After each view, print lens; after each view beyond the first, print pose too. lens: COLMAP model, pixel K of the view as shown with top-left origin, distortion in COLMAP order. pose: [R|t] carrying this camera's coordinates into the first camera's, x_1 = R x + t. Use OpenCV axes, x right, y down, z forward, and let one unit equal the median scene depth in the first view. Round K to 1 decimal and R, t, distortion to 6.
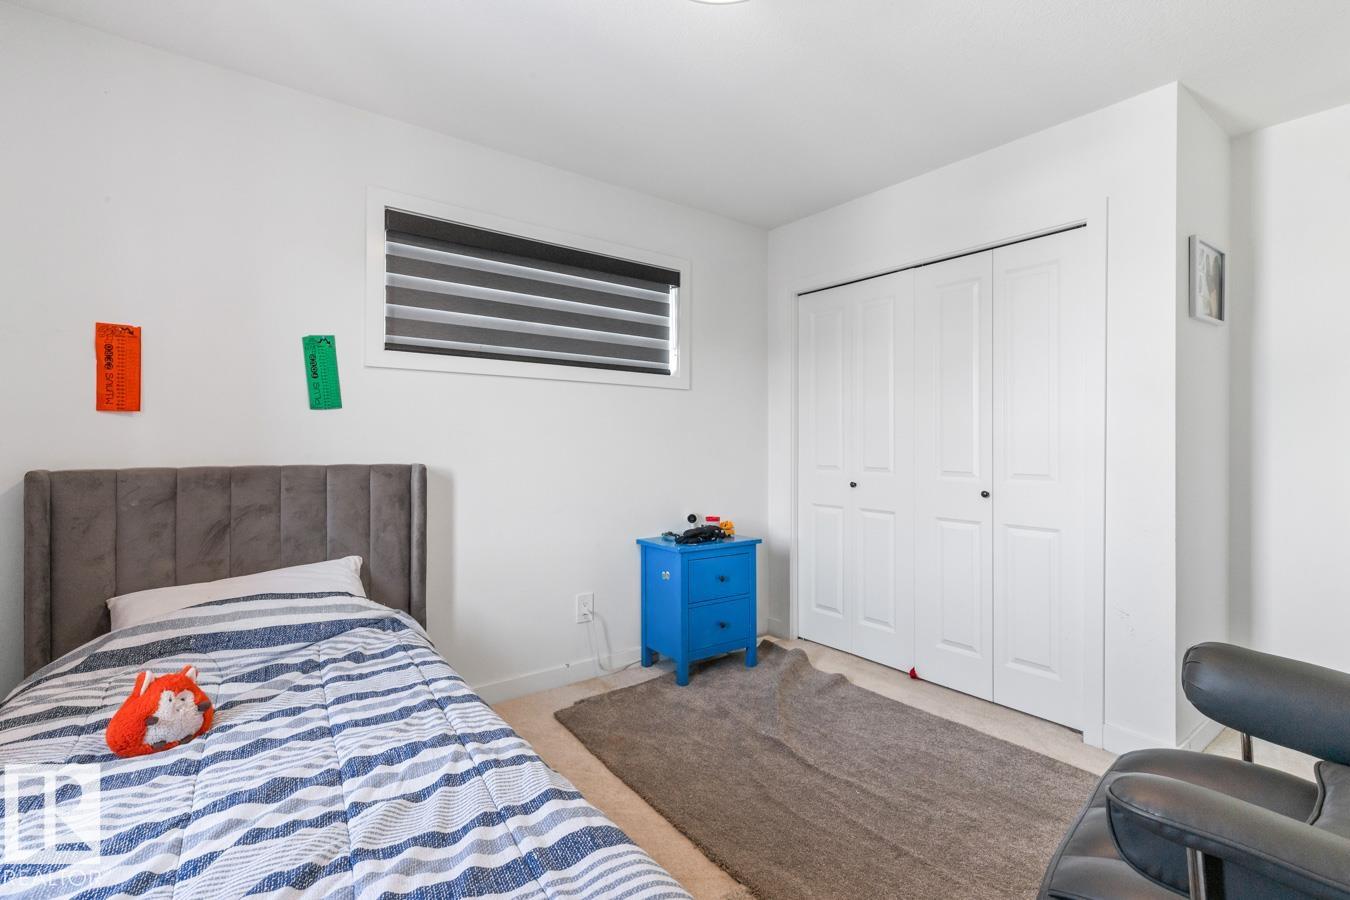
lens RADIAL K [[621.6, 0, 675.3], [0, 621.6, 446.9], [0, 0, 1]] dist [0.008671, -0.000011]
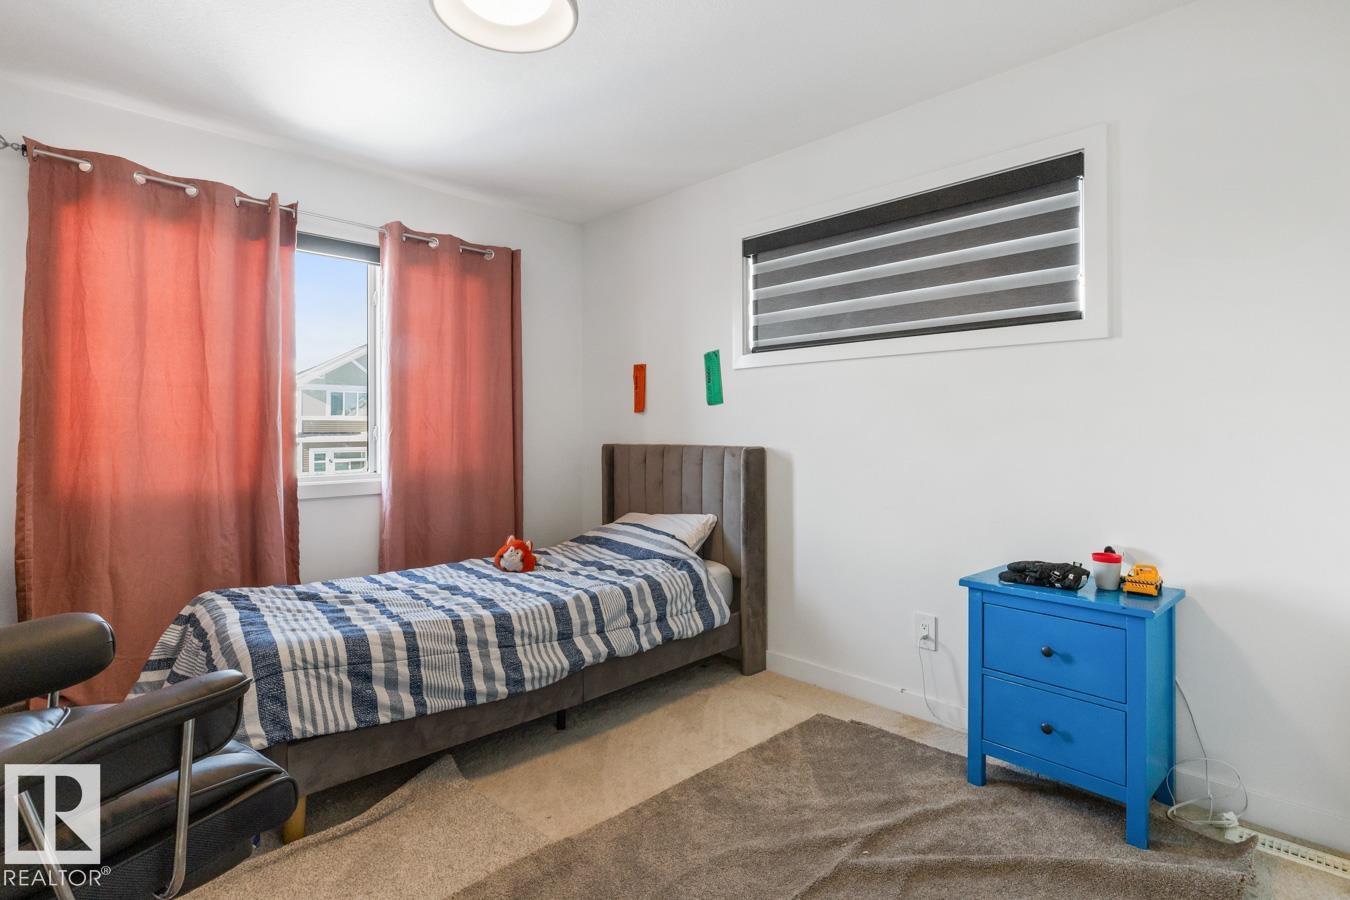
lens RADIAL K [[666.1, 0, 678.4], [0, 666.1, 428.4], [0, 0, 1]] dist [-0.000521, -0.000450]
pose [[0.135146, -0.003118, -0.990821, 0.788528], [-0.001742, 0.999993, -0.003384, -0.002118], [0.990824, 0.002184, 0.135140, 0.658700]]
